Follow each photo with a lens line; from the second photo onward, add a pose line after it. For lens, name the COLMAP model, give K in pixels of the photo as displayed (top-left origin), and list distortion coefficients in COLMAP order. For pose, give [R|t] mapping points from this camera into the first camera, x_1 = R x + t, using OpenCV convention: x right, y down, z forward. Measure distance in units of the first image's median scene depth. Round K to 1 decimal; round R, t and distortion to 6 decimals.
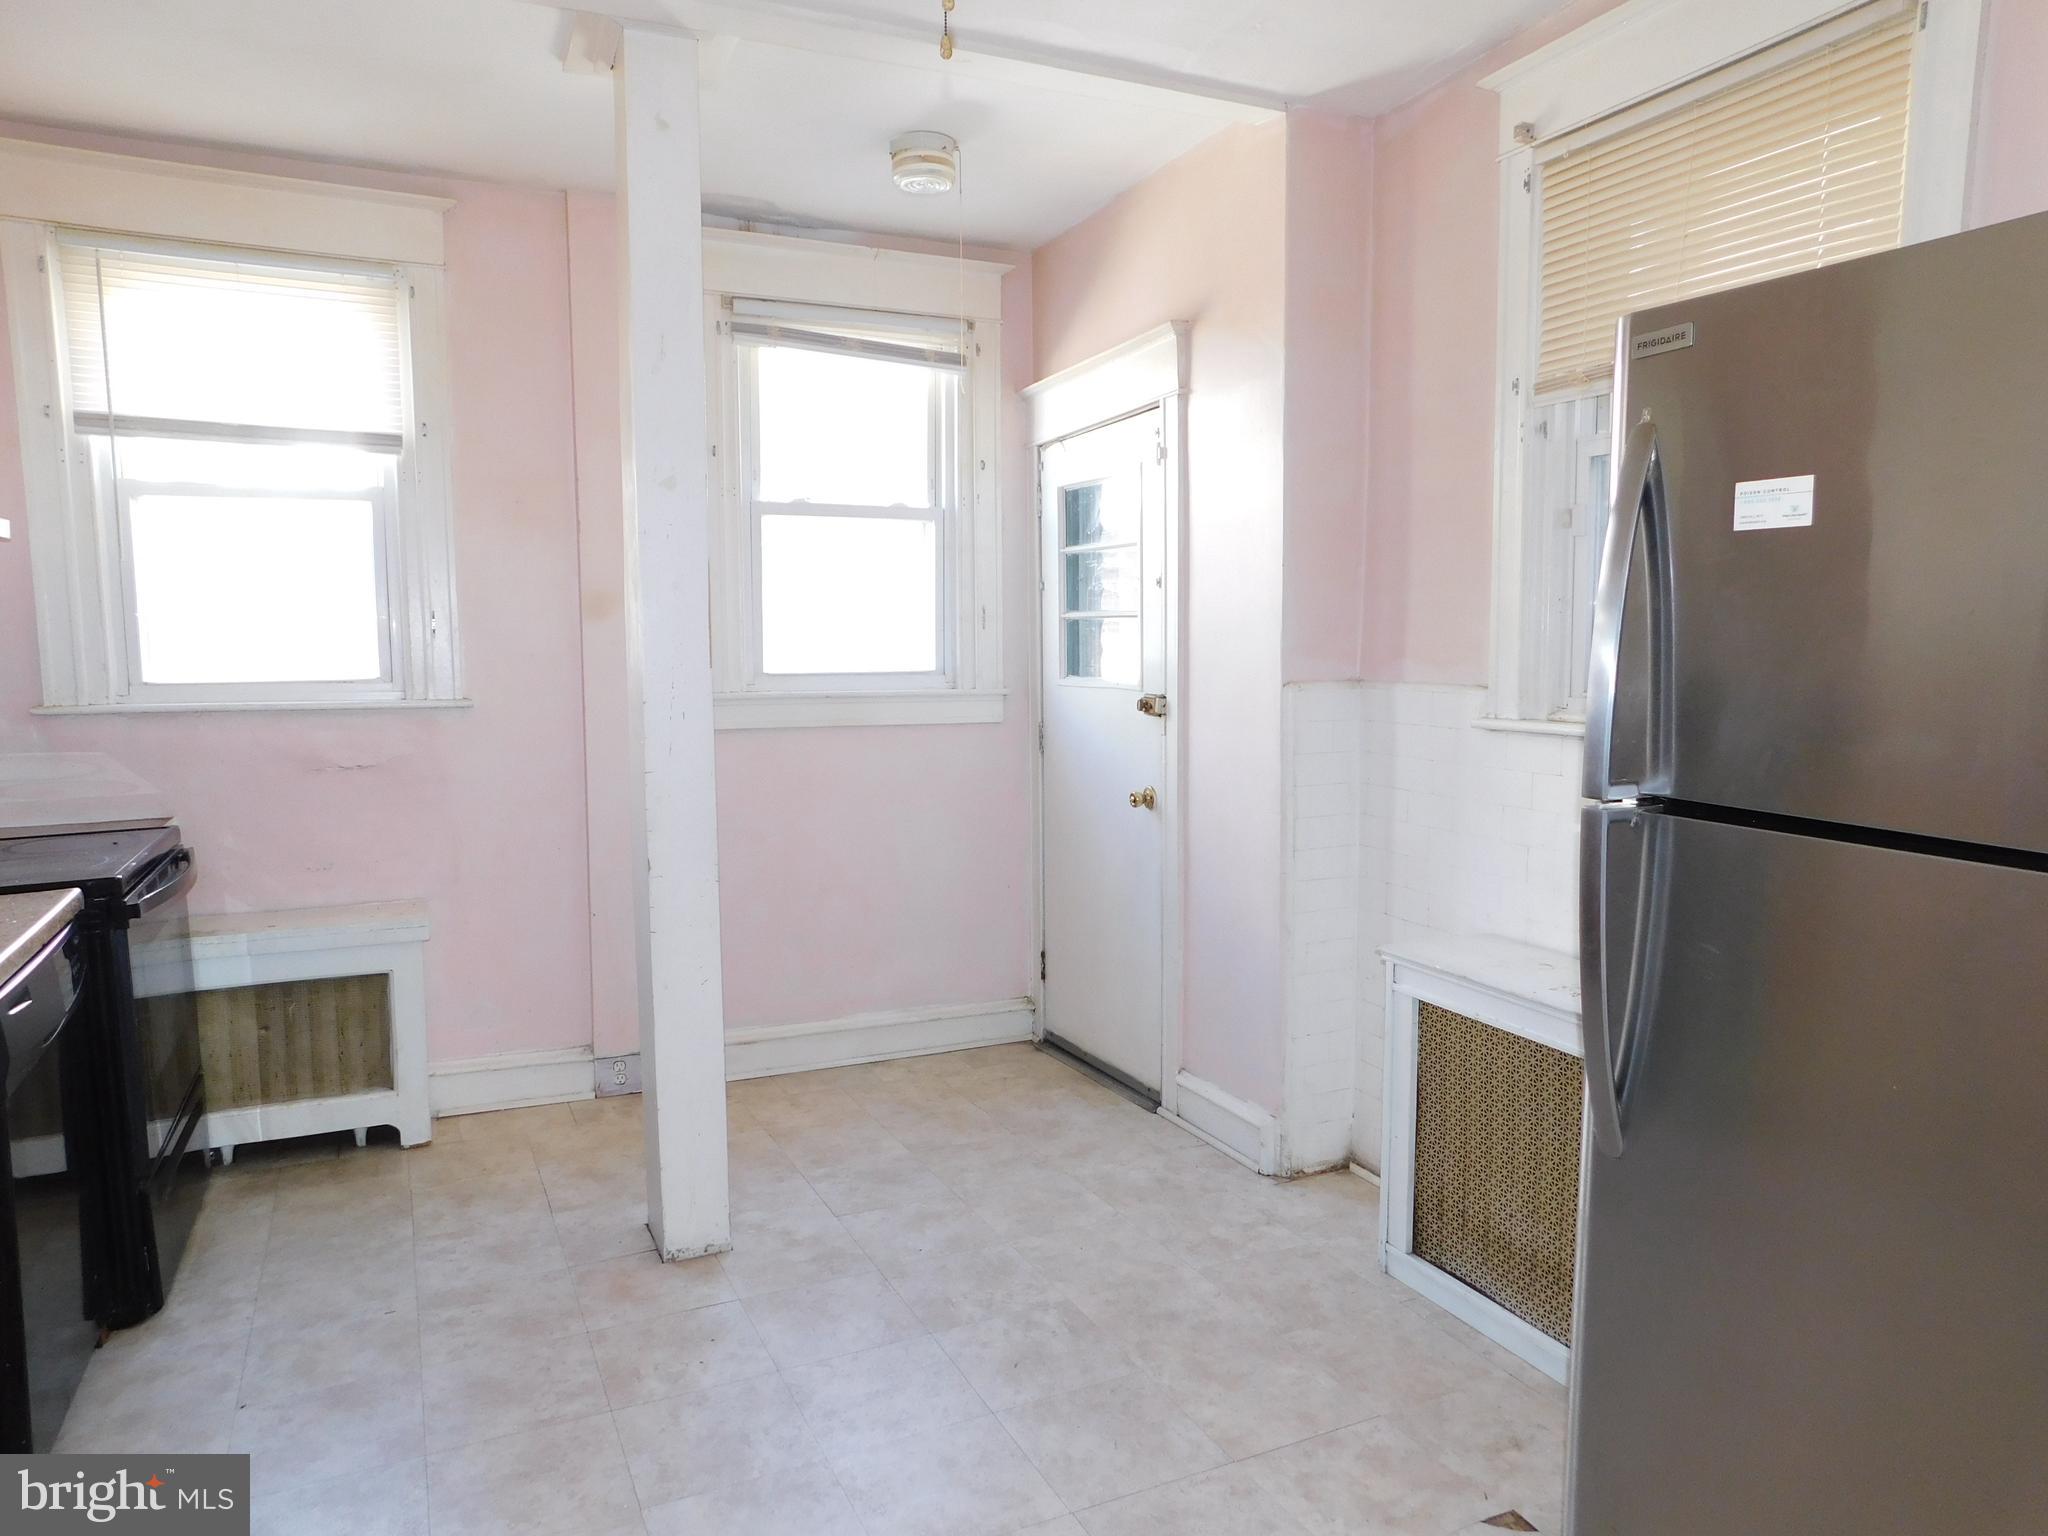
lens RADIAL K [[1375.9, 0, 1010.4], [0, 1375.9, 762.9], [0, 0, 1]] dist [-0.007034, 0.011694]
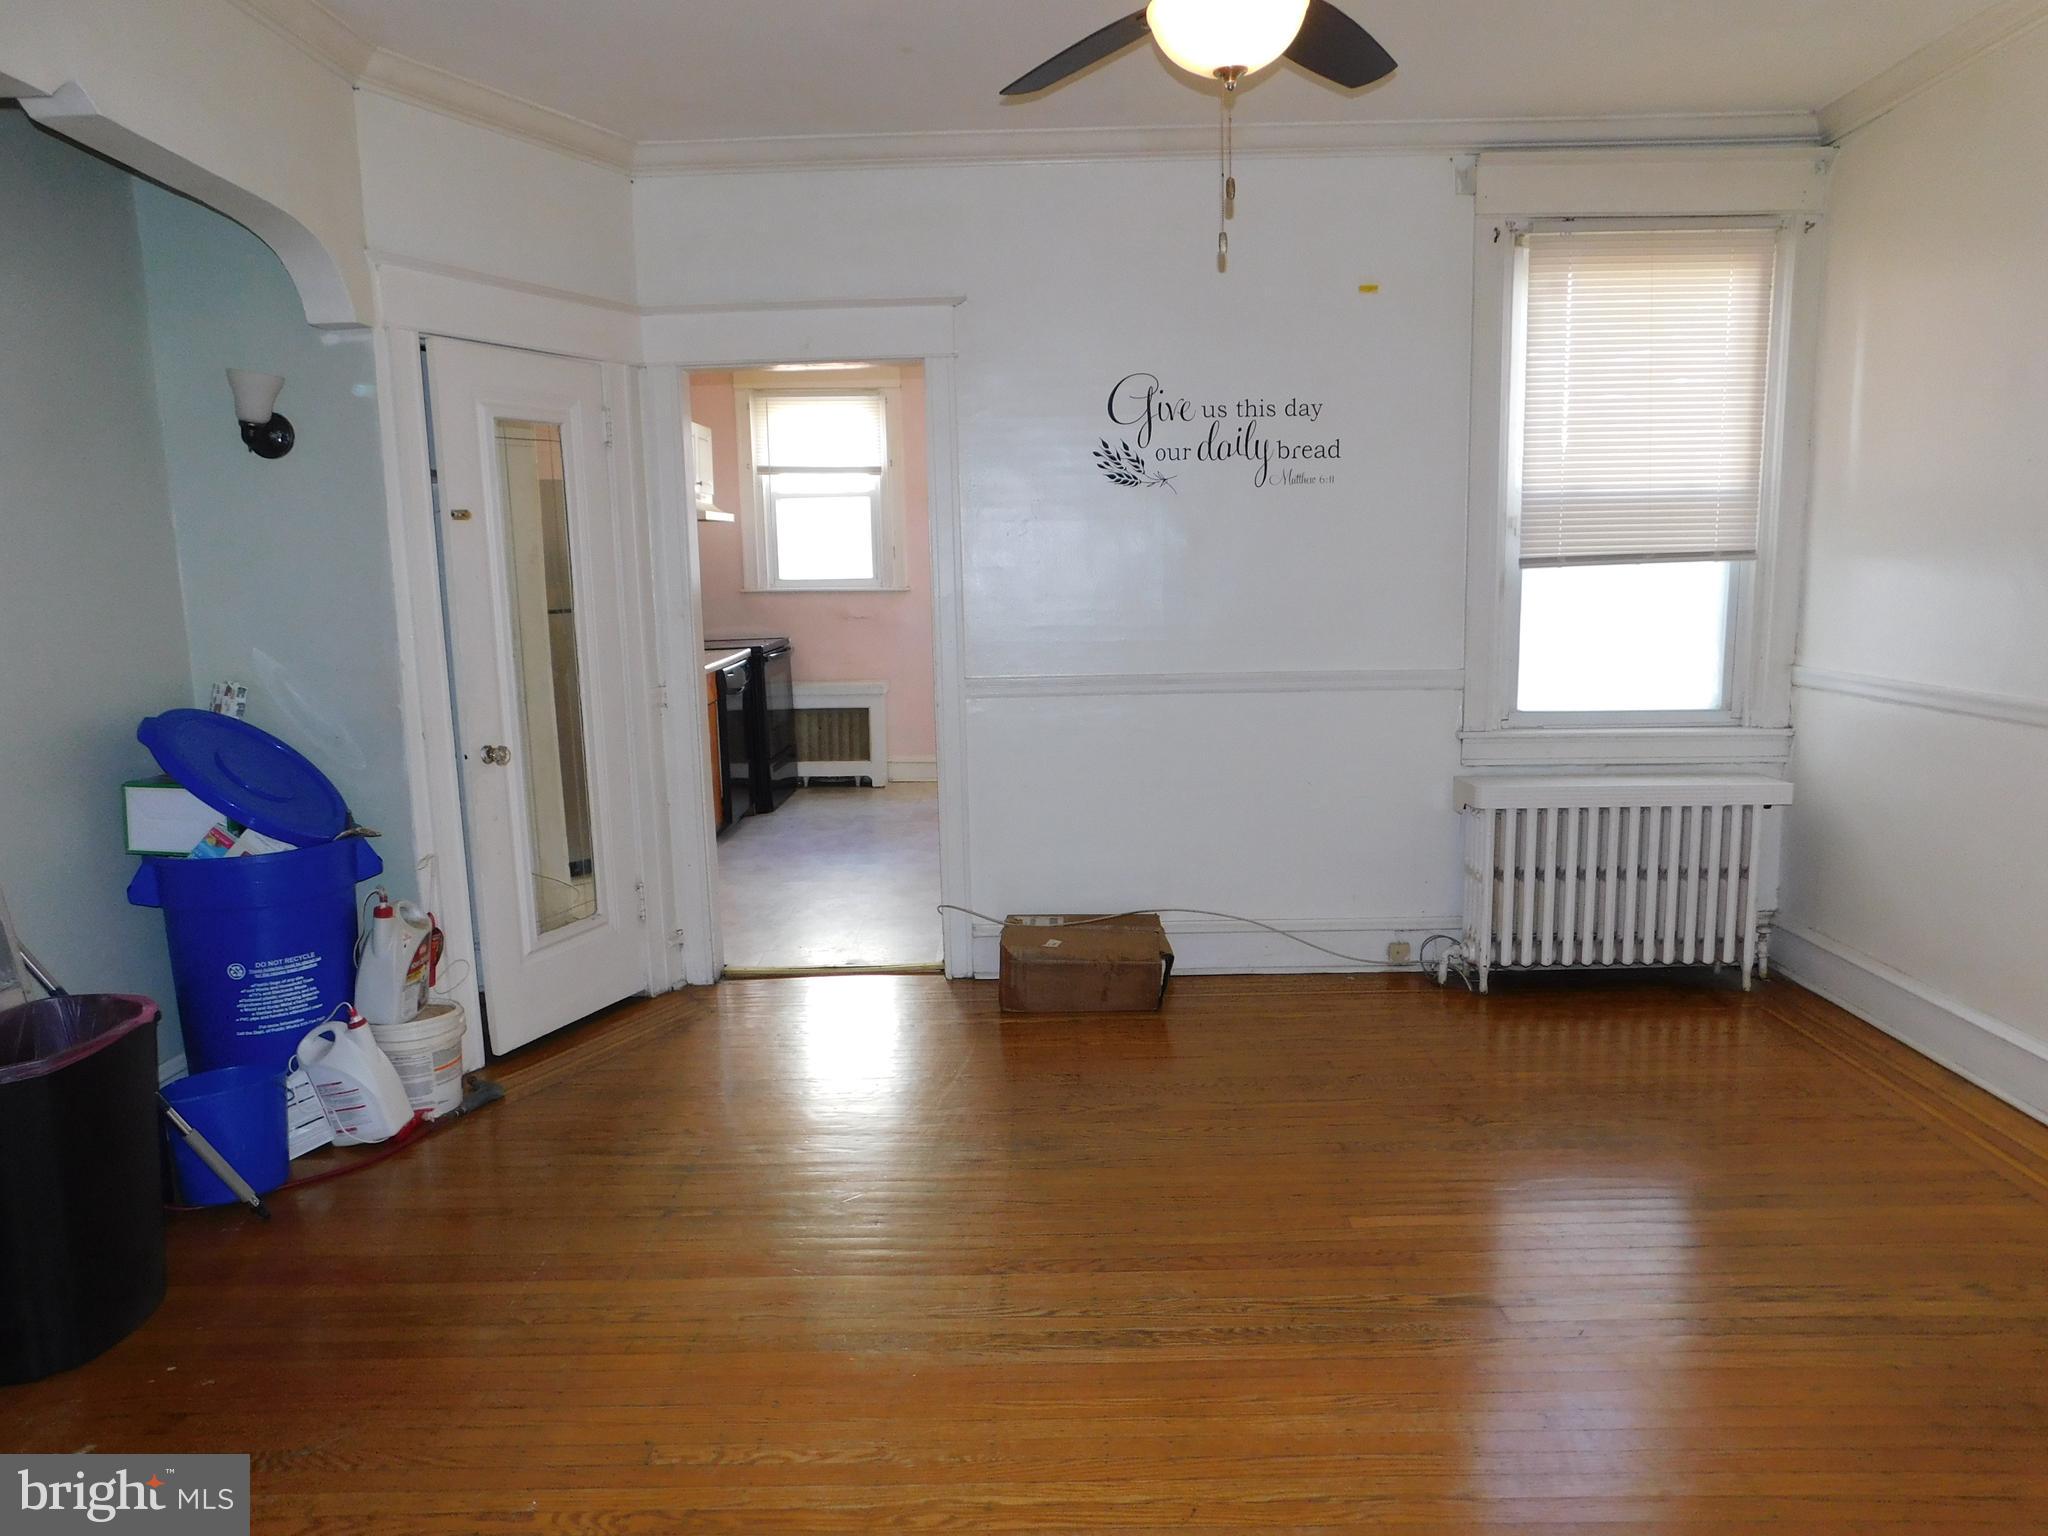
lens RADIAL K [[1375.9, 0, 1028.1], [0, 1375.9, 768.1], [0, 0, 1]] dist [-0.007034, 0.011694]
pose [[0.907377, 0.049429, -0.417402, 0.758866], [-0.029038, 0.998060, 0.055066, 0.122811], [0.419314, -0.037845, 0.907052, -0.977650]]
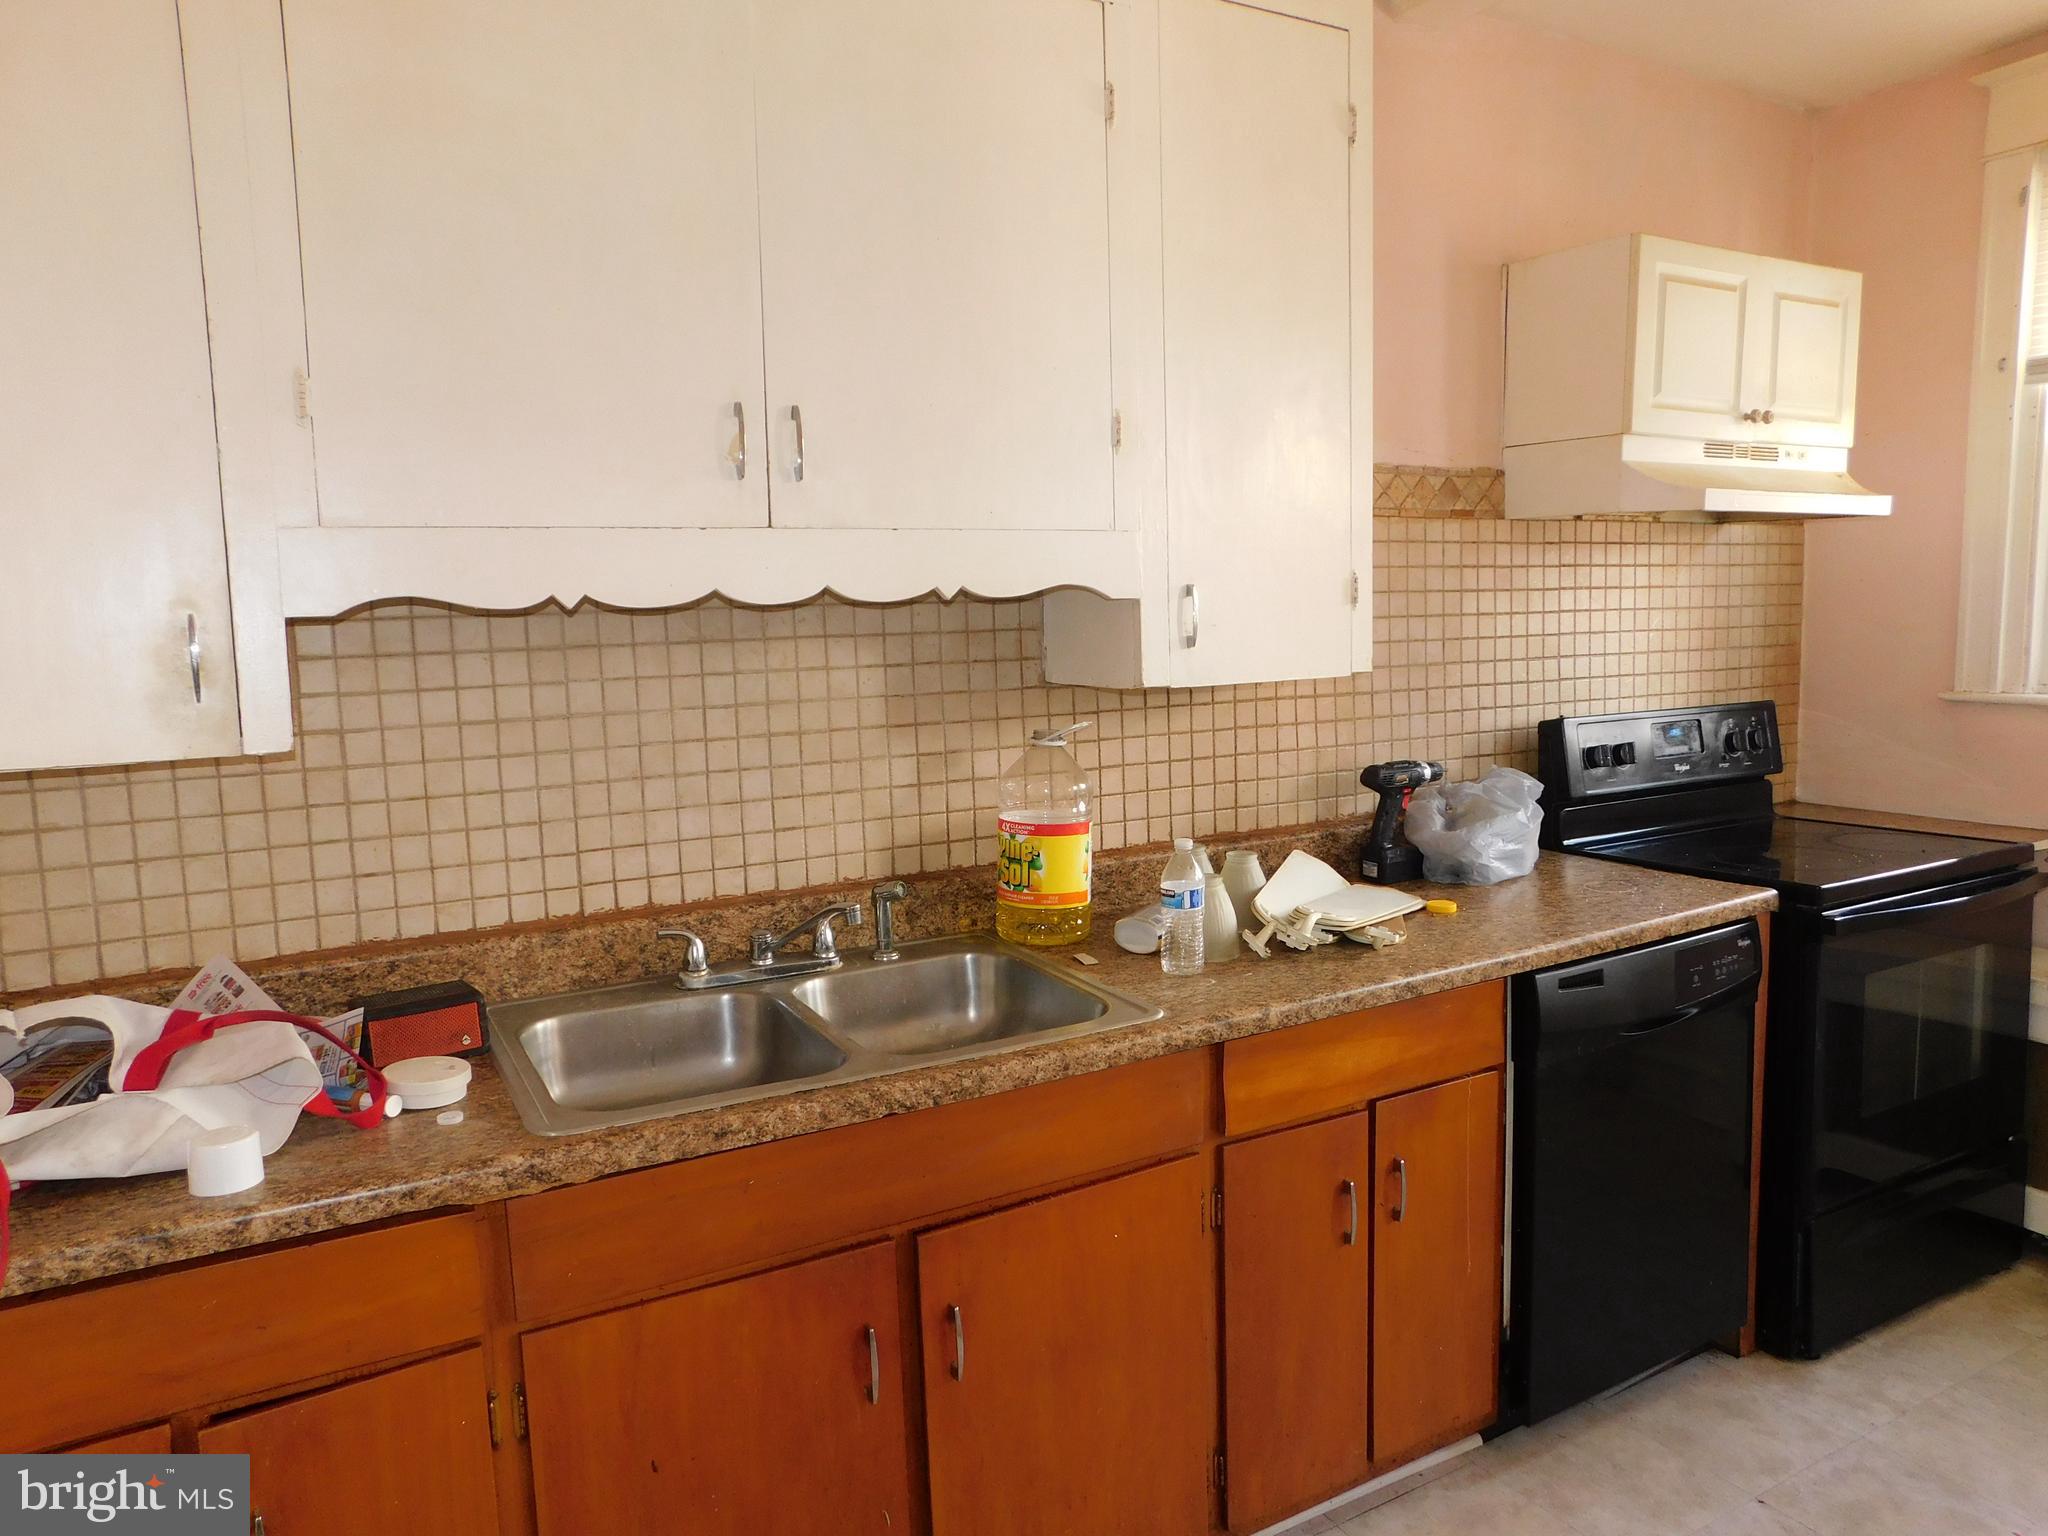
lens RADIAL K [[1375.9, 0, 1029.2], [0, 1375.9, 747.9], [0, 0, 1]] dist [-0.007034, 0.011694]
pose [[0.090398, 0.103019, -0.990563, 0.152311], [-0.092808, 0.991179, 0.094613, -0.031982], [0.991572, 0.083379, 0.099162, 0.288156]]
